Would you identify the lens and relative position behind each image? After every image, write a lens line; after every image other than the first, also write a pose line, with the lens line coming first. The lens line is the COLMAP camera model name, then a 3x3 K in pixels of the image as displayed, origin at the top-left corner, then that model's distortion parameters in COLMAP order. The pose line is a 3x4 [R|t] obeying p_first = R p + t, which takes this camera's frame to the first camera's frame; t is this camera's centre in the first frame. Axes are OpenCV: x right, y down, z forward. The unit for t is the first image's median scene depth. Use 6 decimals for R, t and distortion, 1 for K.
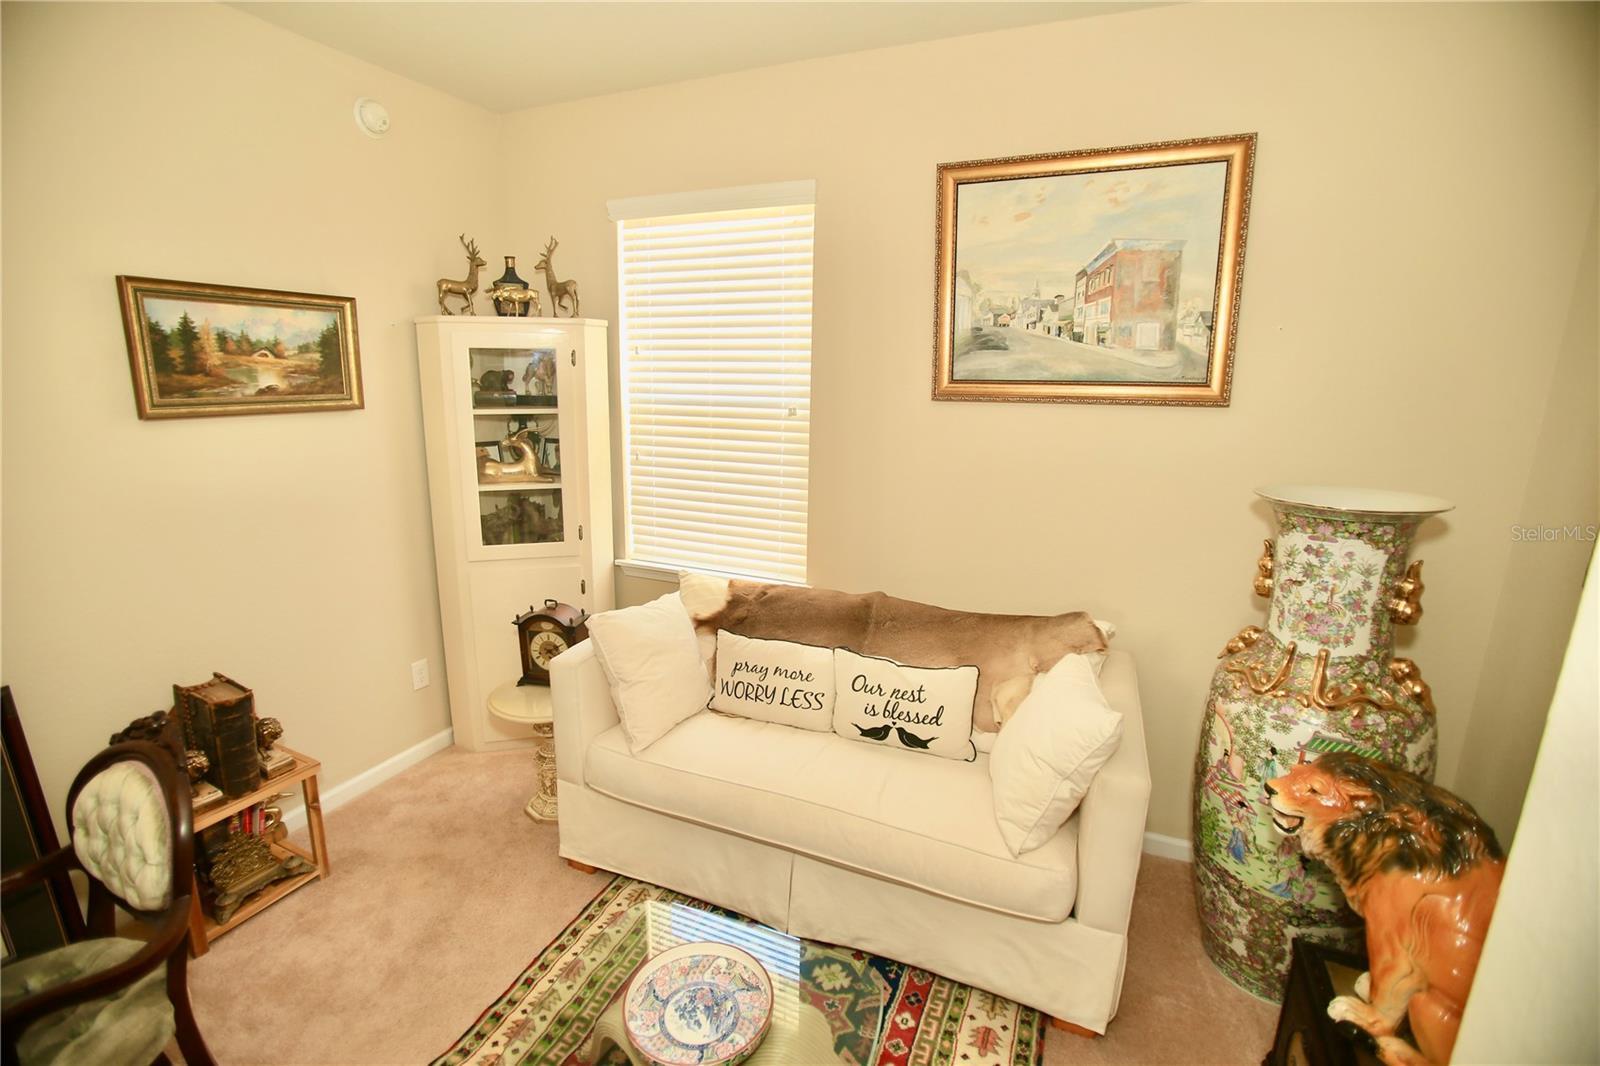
lens RADIAL K [[729.5, 0, 788.6], [0, 729.5, 543.0], [0, 0, 1]] dist [-0.067809, 0.024188]
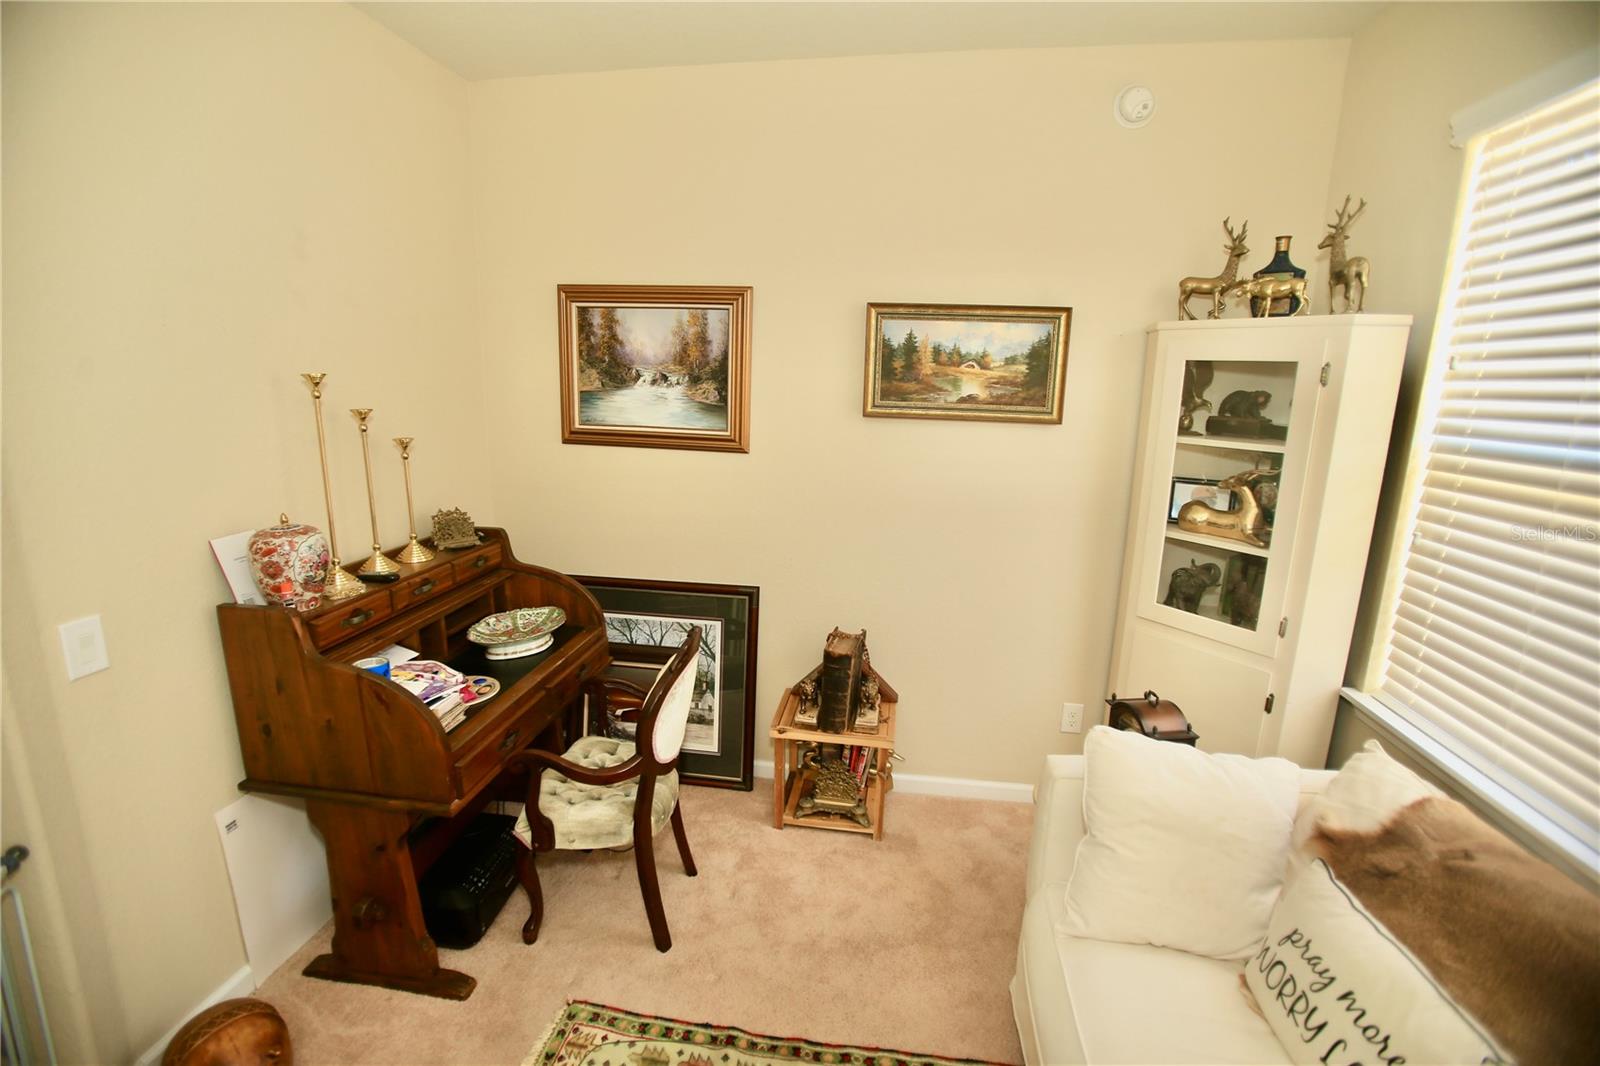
lens RADIAL K [[729.5, 0, 789.6], [0, 729.5, 540.1], [0, 0, 1]] dist [-0.067809, 0.024188]
pose [[0.255578, 0.202519, -0.945339, 0.280764], [-0.242738, 0.959934, 0.140020, -0.099372], [0.935820, 0.193683, 0.294497, 0.467045]]
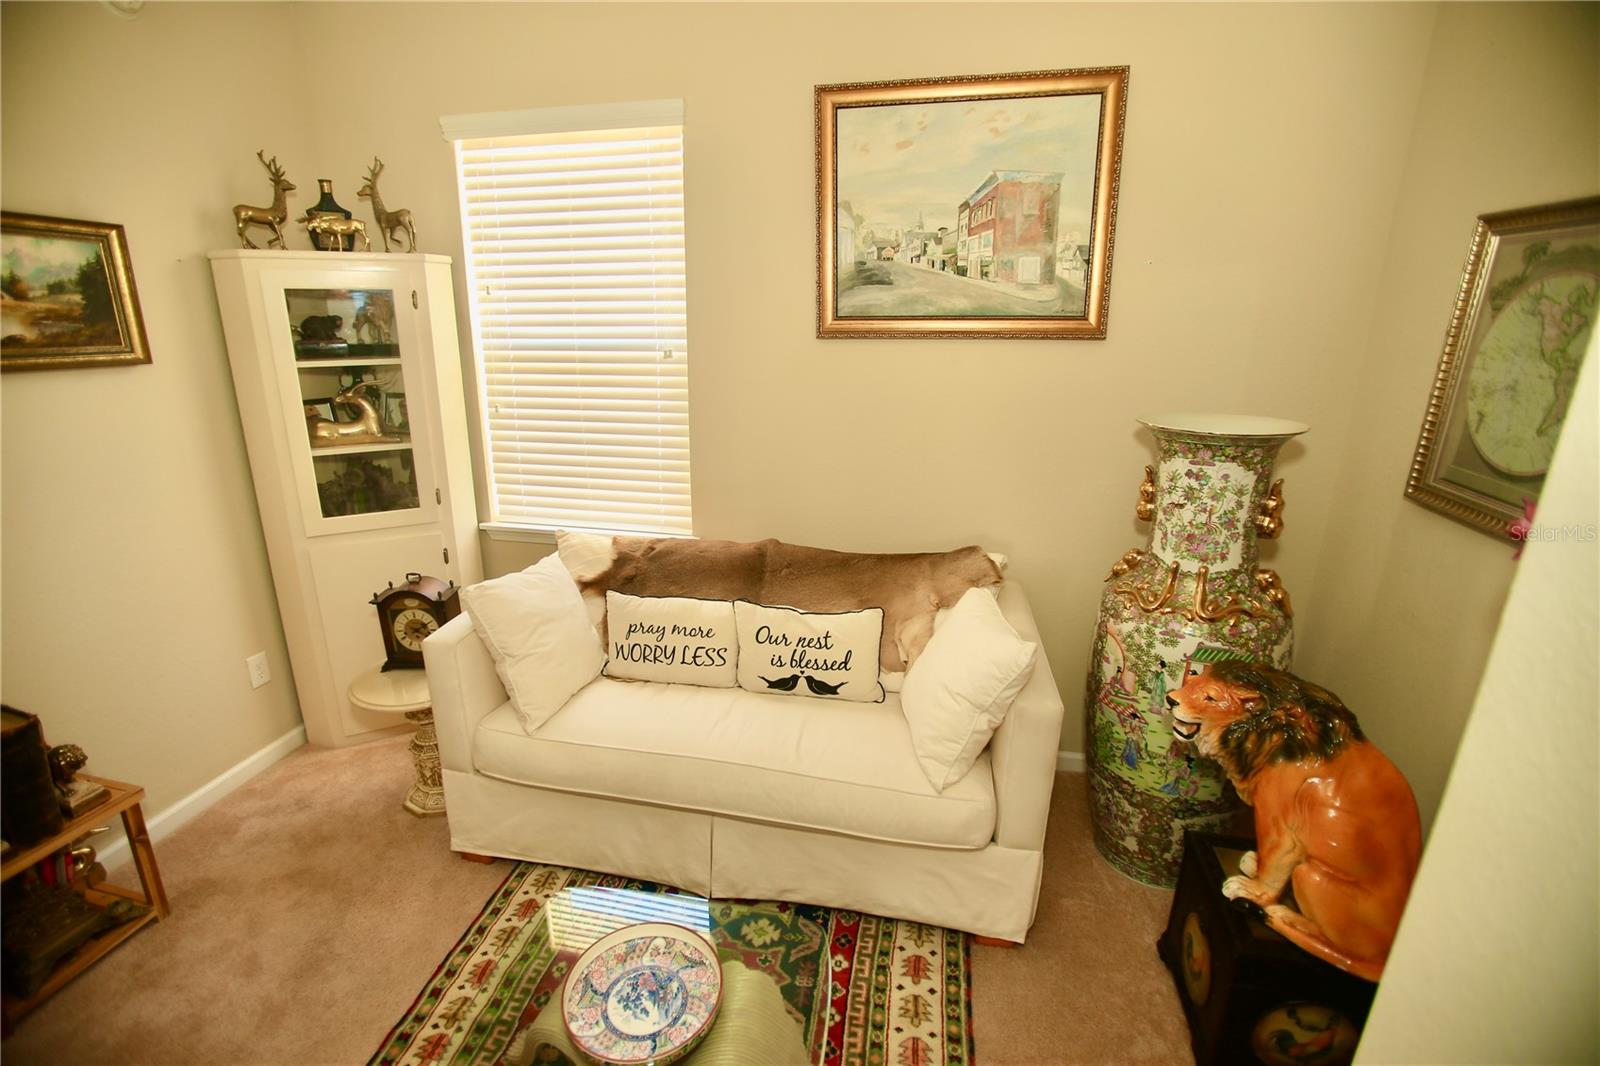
lens RADIAL K [[729.5, 0, 791.6], [0, 729.5, 540.6], [0, 0, 1]] dist [-0.067809, 0.024188]
pose [[0.978099, -0.069185, 0.196303, -0.047558], [0.055389, 0.995650, 0.074924, -0.003176], [-0.200633, -0.062410, 0.977677, 0.047946]]
